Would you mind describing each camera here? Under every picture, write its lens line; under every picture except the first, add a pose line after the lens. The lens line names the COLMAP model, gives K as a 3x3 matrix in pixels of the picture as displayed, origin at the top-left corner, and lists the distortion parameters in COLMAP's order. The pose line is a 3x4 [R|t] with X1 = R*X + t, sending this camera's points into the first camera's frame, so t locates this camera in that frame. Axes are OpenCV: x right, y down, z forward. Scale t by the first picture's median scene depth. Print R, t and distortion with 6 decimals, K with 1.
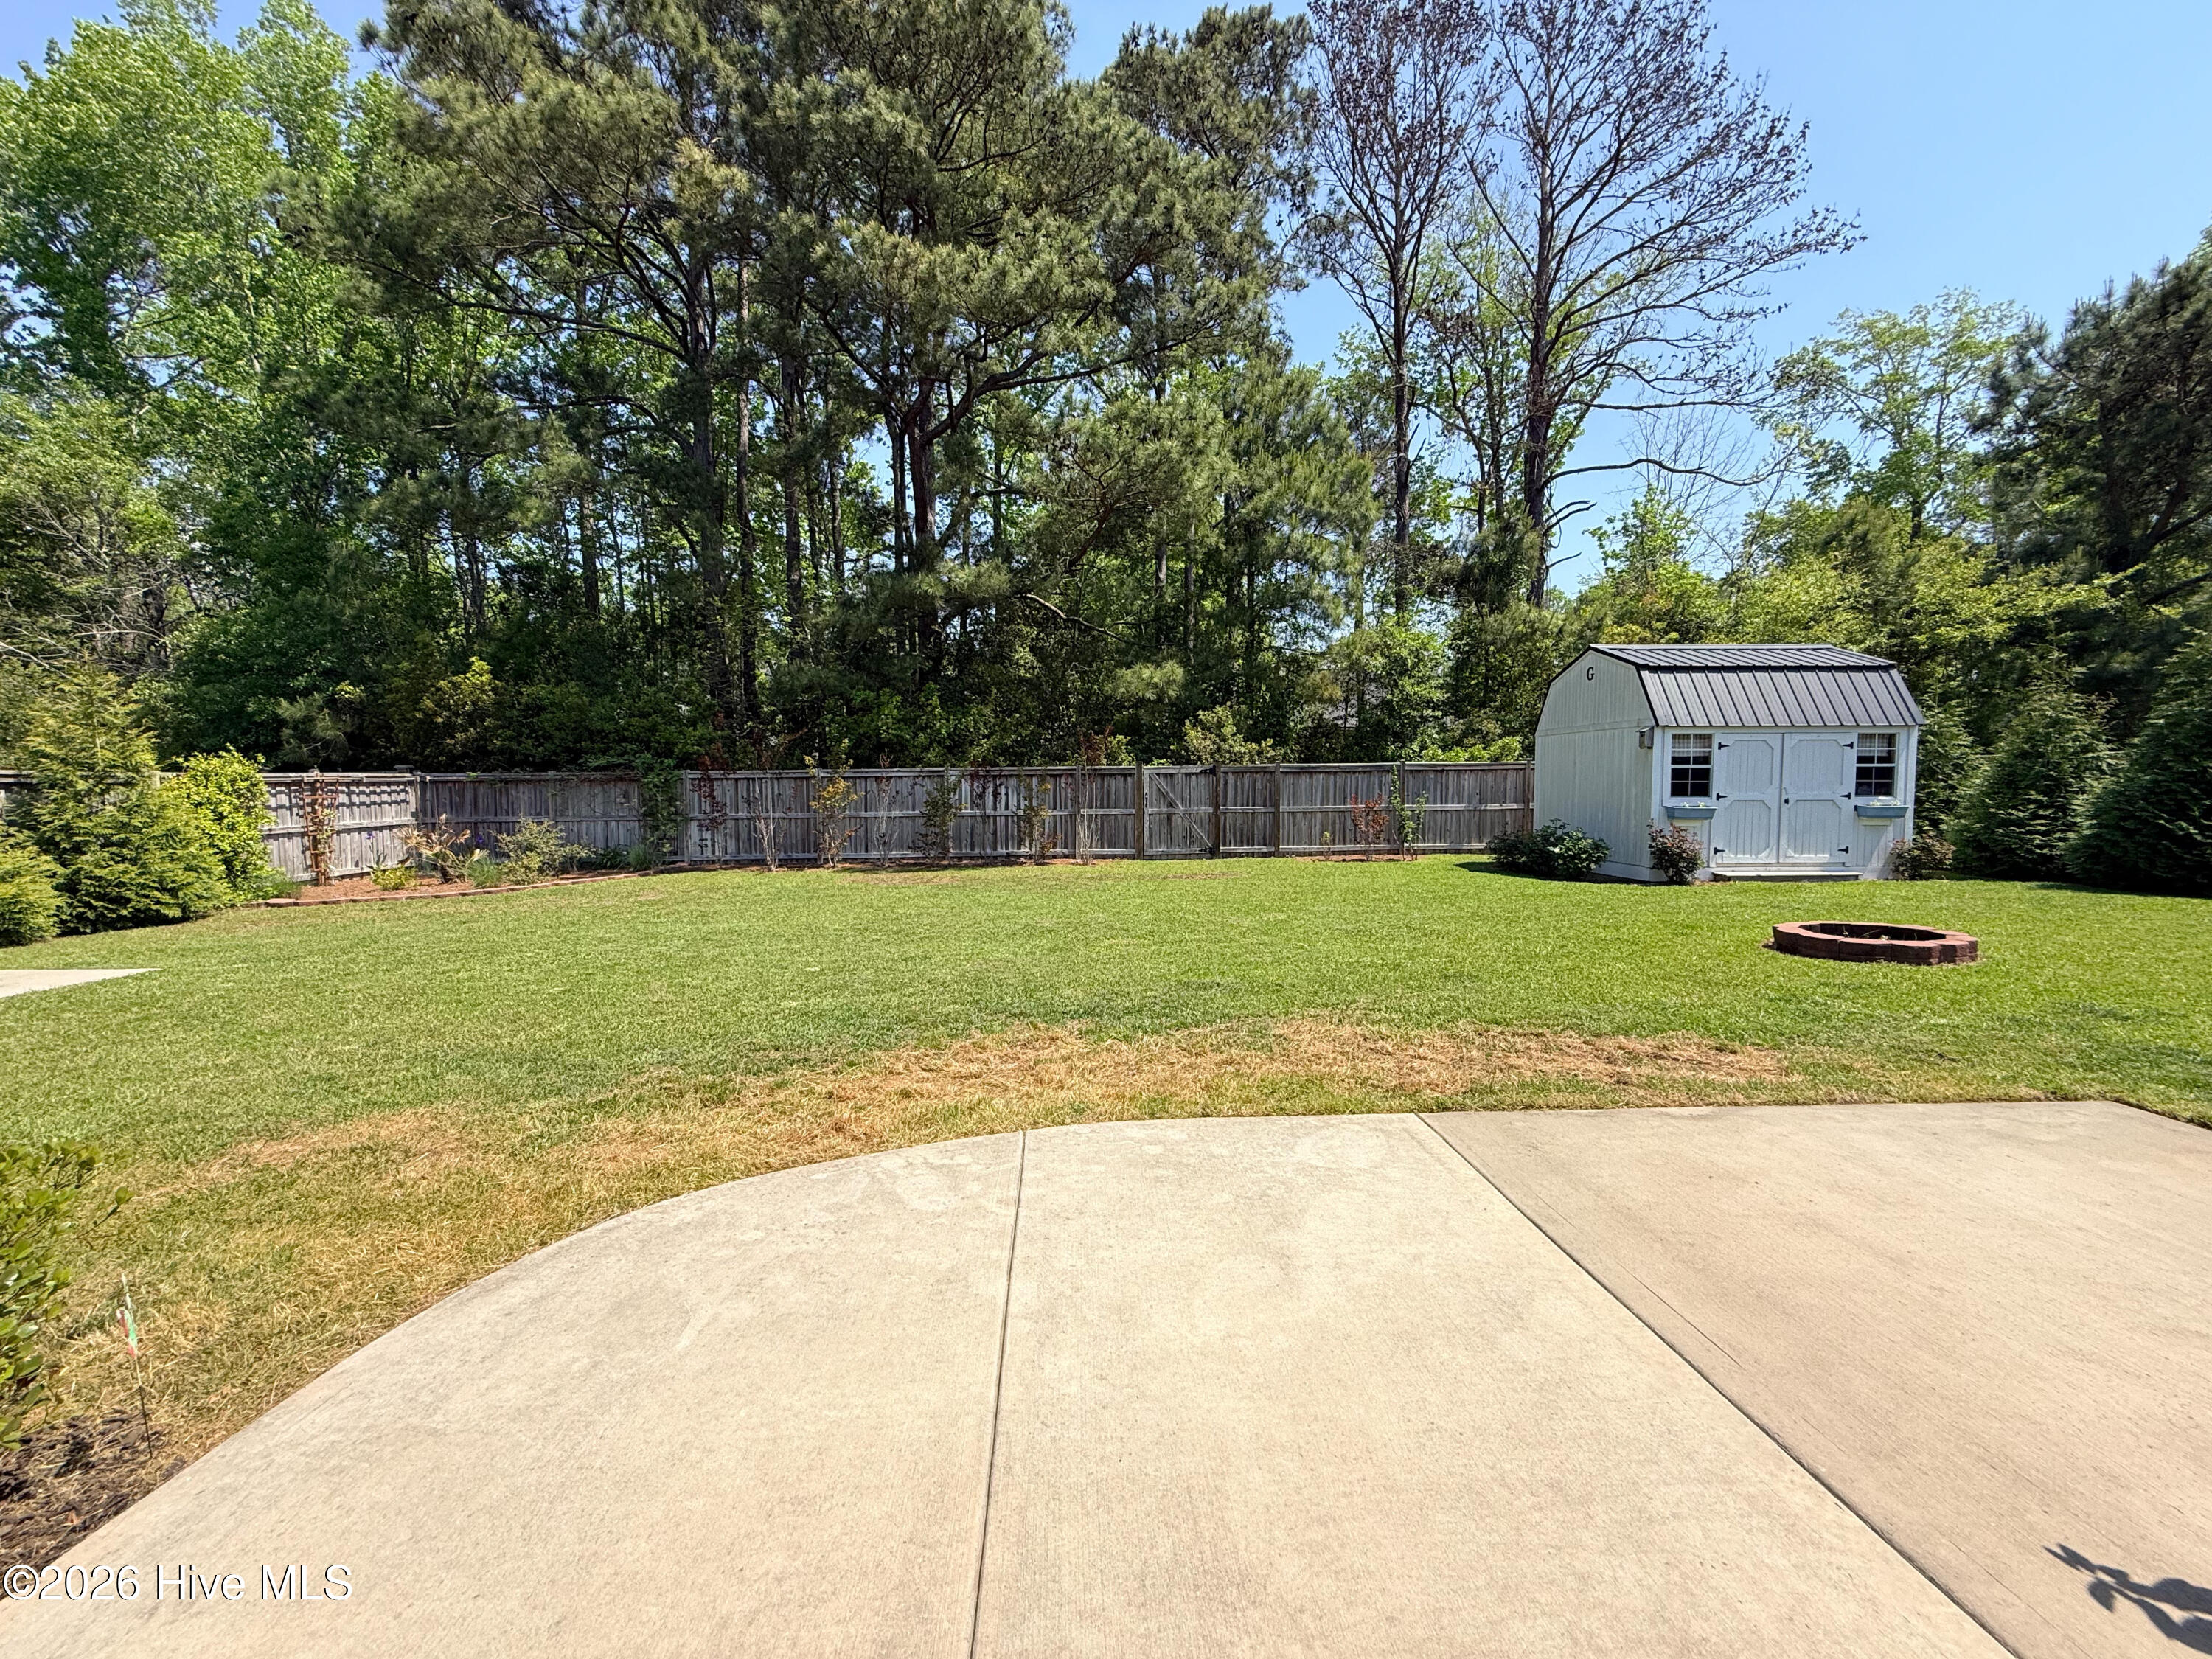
lens RADIAL K [[888.2, 0, 1119.8], [0, 888.2, 826.6], [0, 0, 1]] dist [-0.004623, -0.000142]
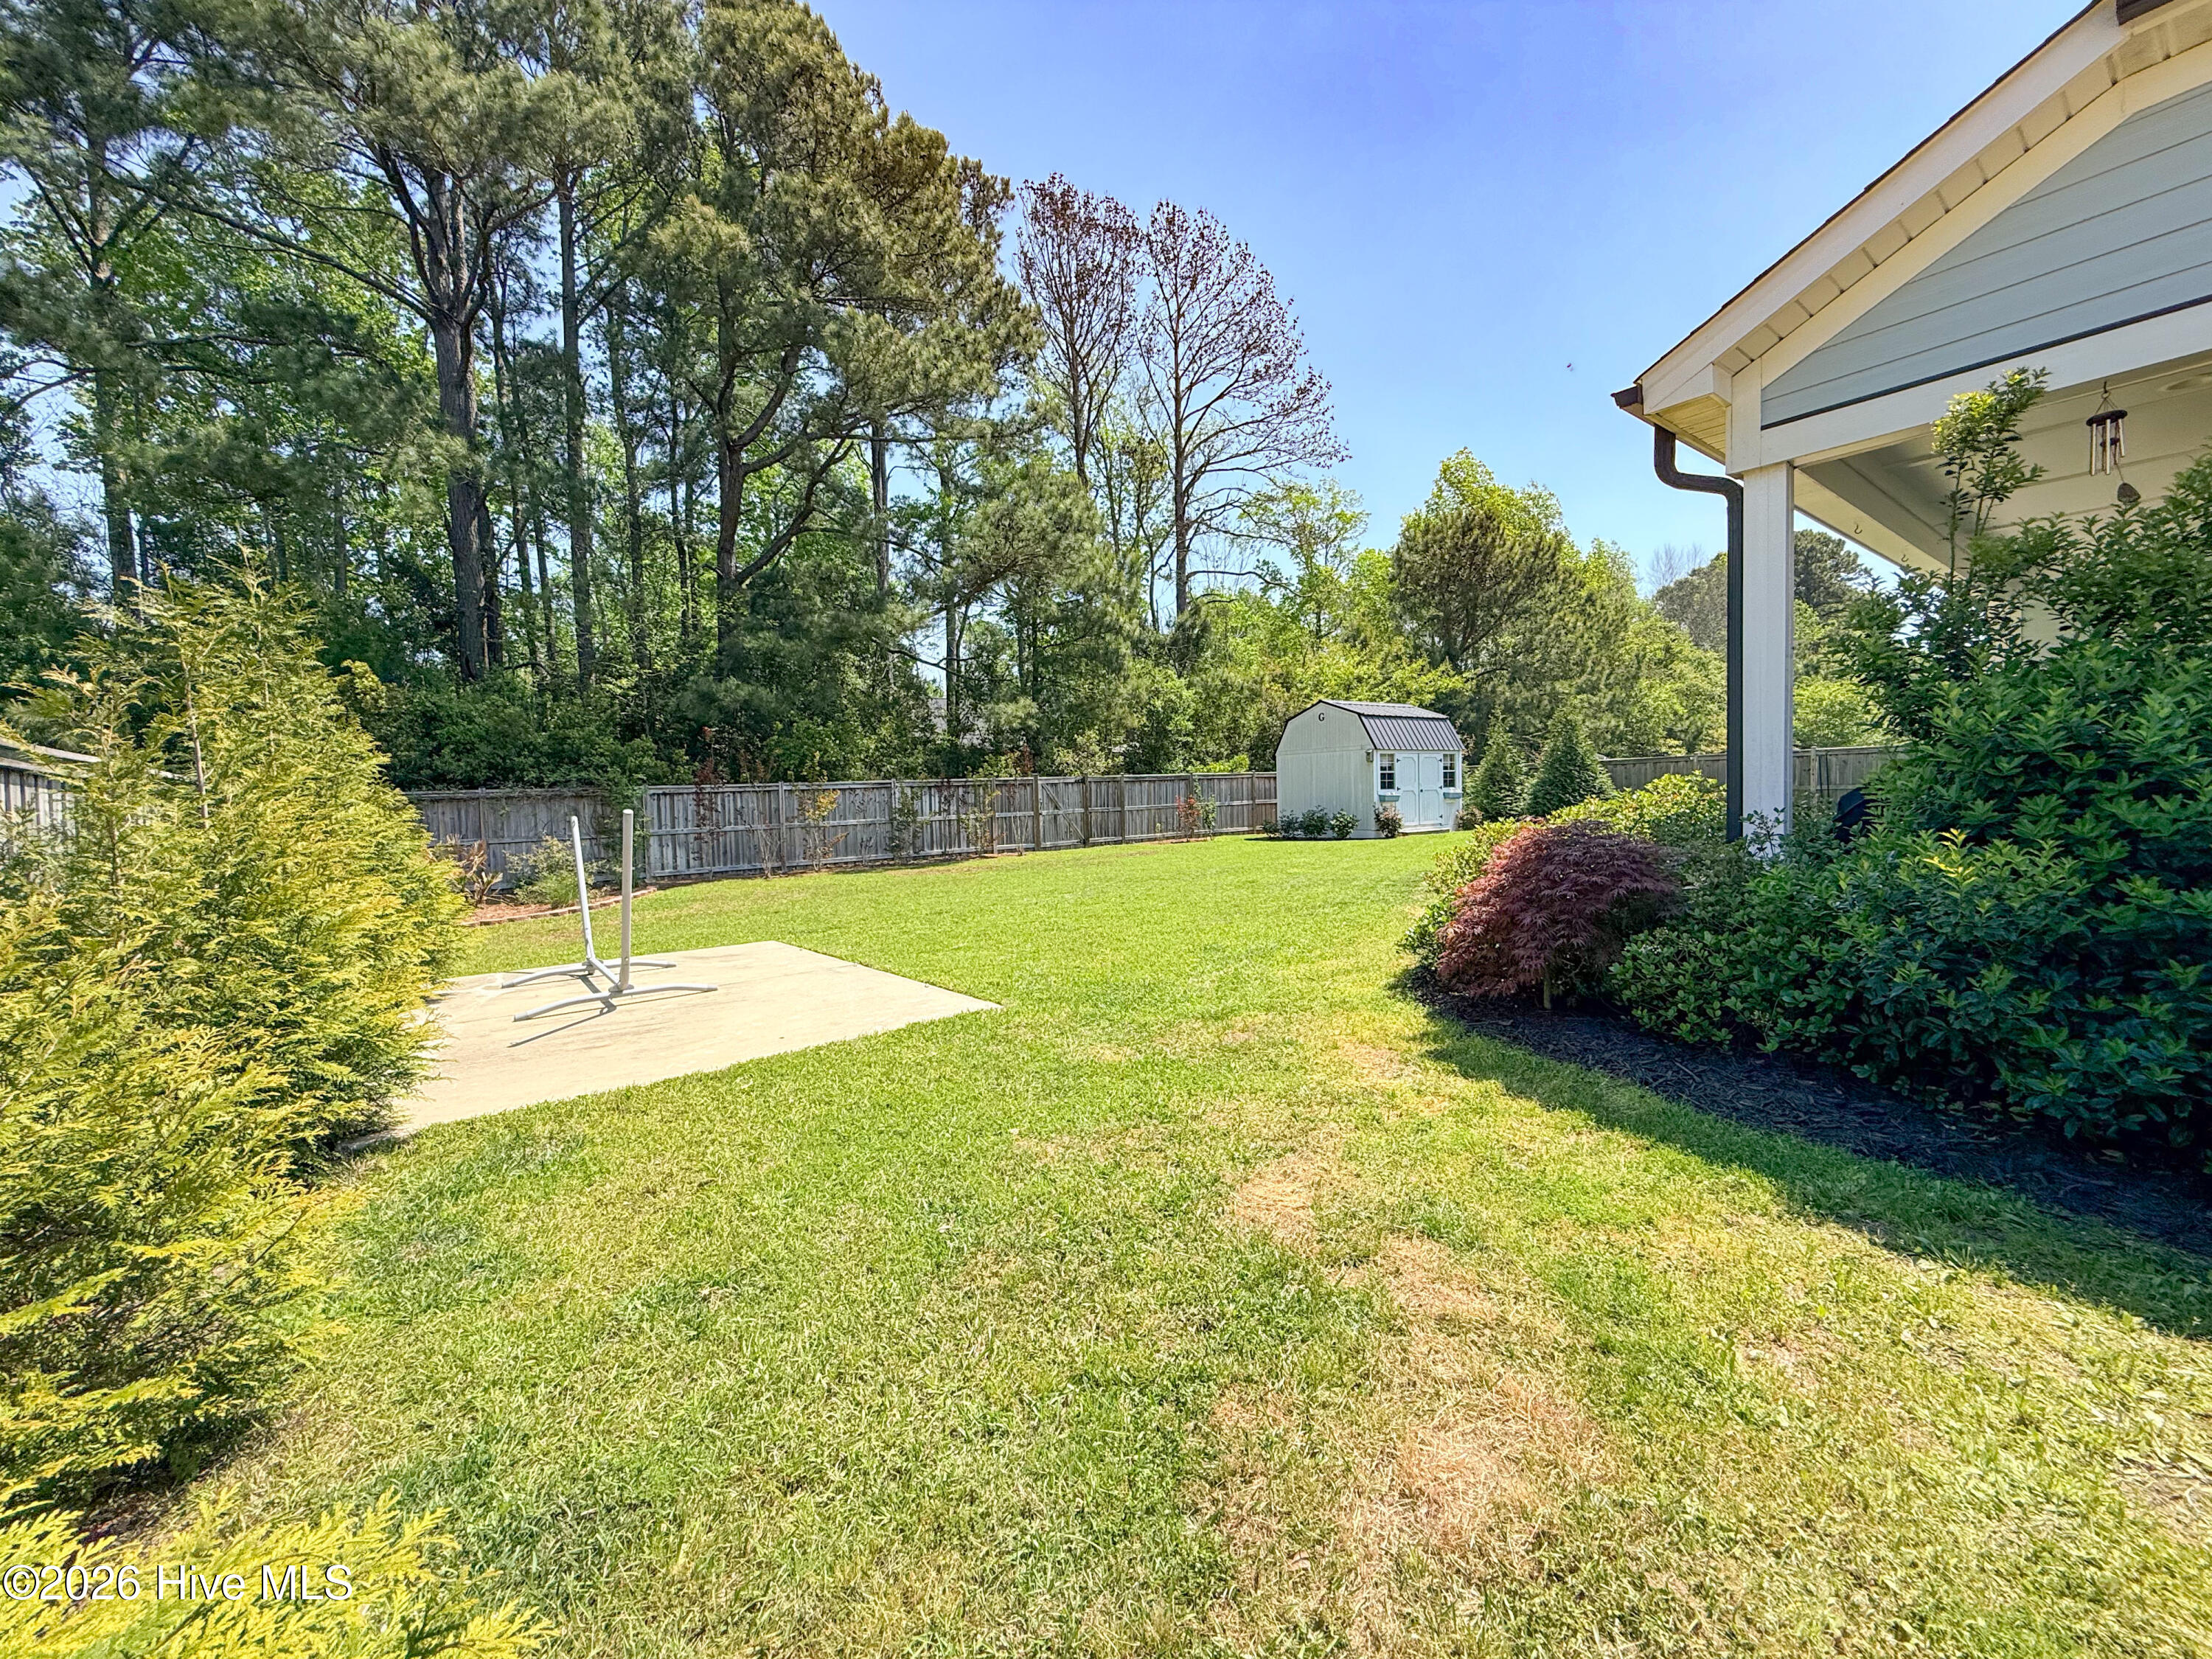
lens RADIAL K [[888.2, 0, 1099.5], [0, 888.2, 839.1], [0, 0, 1]] dist [-0.004623, -0.000142]
pose [[0.821162, -0.047970, 0.568675, -0.345203], [0.057248, 0.998359, 0.001549, 0.012435], [-0.567816, 0.031284, 0.822561, -0.053423]]
